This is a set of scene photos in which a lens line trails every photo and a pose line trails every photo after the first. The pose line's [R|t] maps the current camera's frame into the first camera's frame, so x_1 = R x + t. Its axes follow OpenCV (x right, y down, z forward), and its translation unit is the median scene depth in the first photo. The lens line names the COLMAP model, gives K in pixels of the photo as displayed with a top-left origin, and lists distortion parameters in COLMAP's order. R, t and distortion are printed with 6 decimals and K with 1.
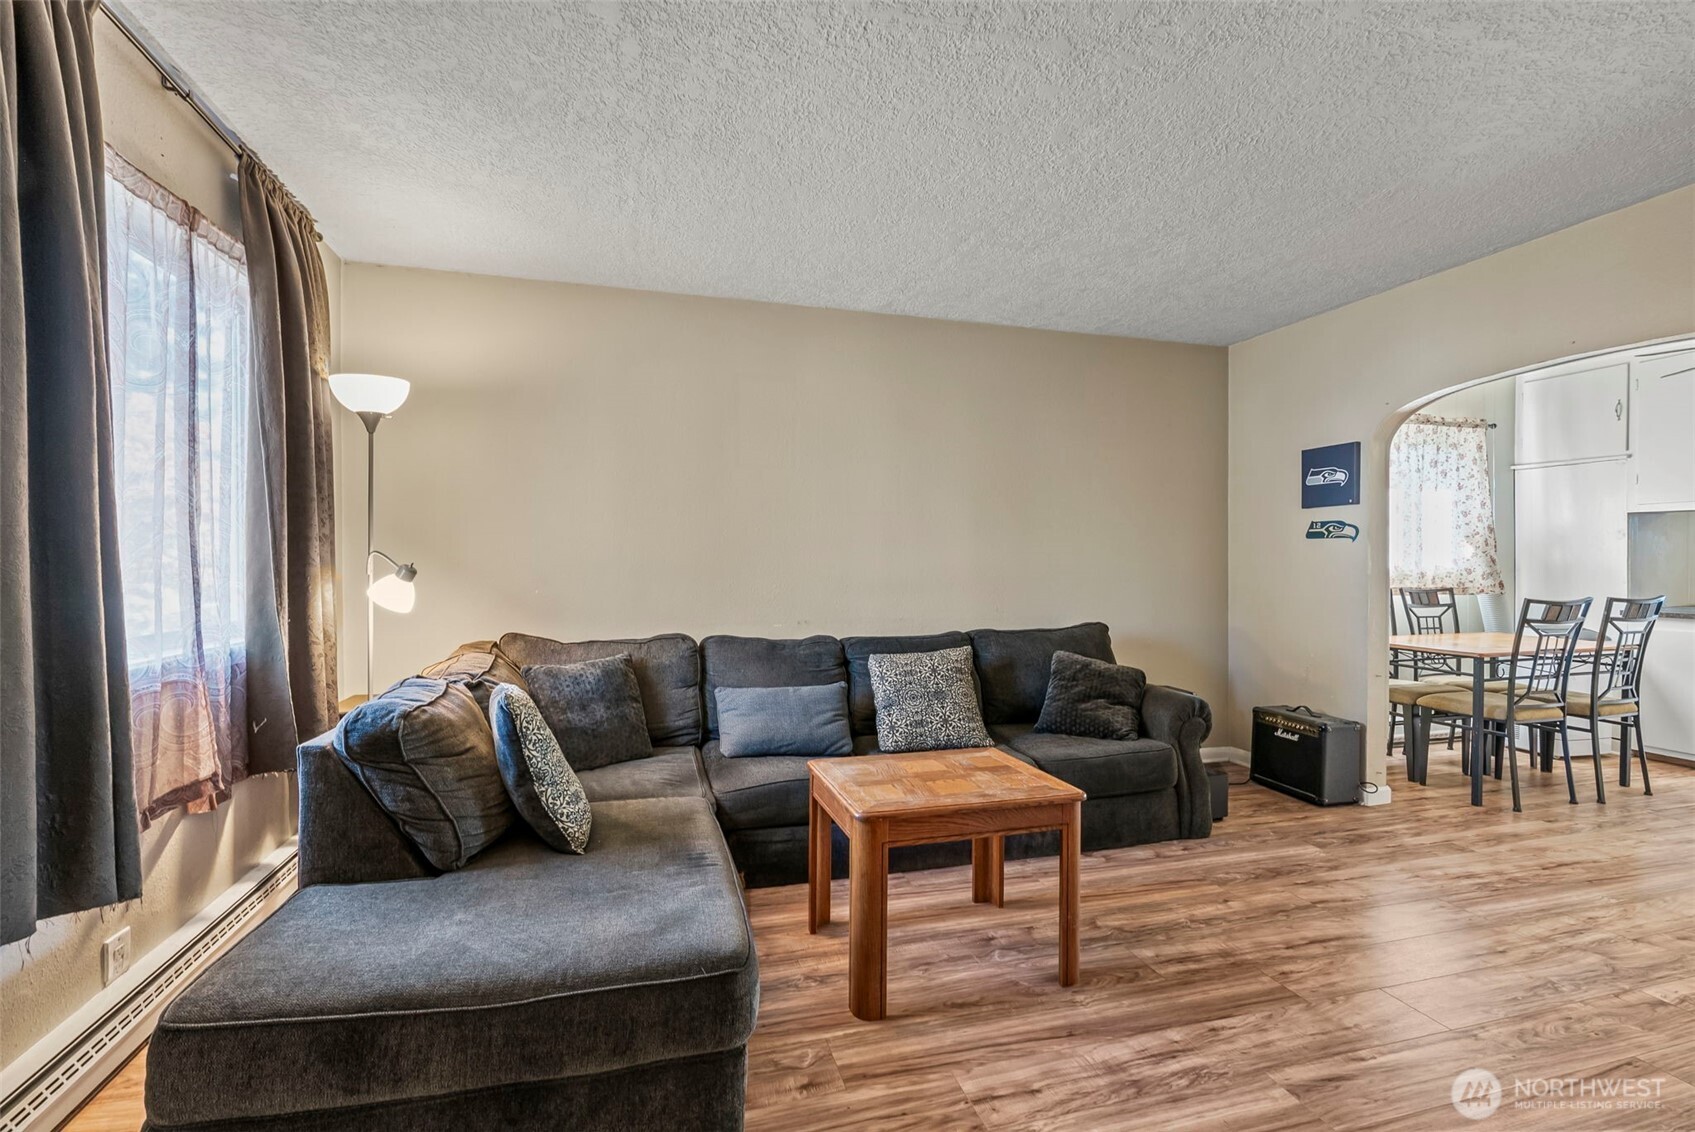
lens RADIAL K [[767.1, 0, 840.7], [0, 767.1, 565.1], [0, 0, 1]] dist [-0.016394, 0.005063]
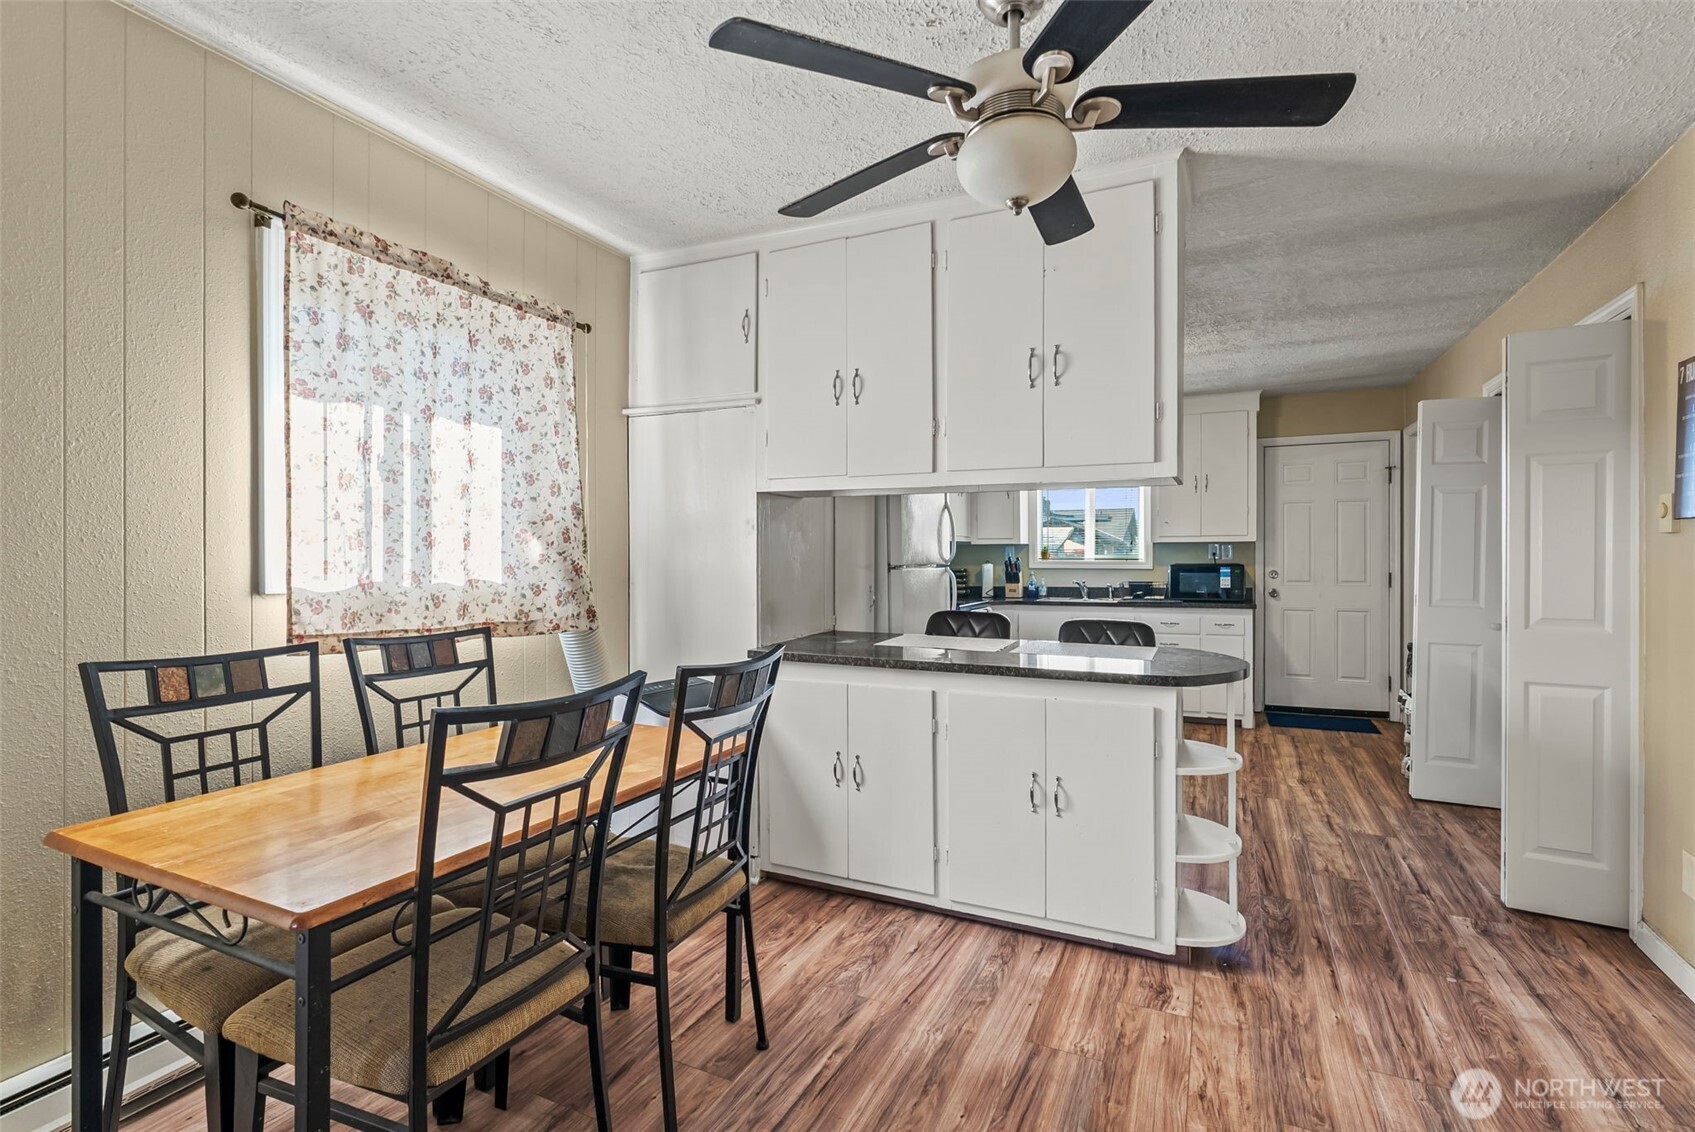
lens RADIAL K [[767.1, 0, 840.7], [0, 767.1, 565.1], [0, 0, 1]] dist [-0.016394, 0.005063]
pose [[0.660910, -0.002175, 0.750462, 0.784874], [0.001113, 0.999998, 0.001918, -0.013138], [-0.750464, -0.000433, 0.660911, 0.683084]]
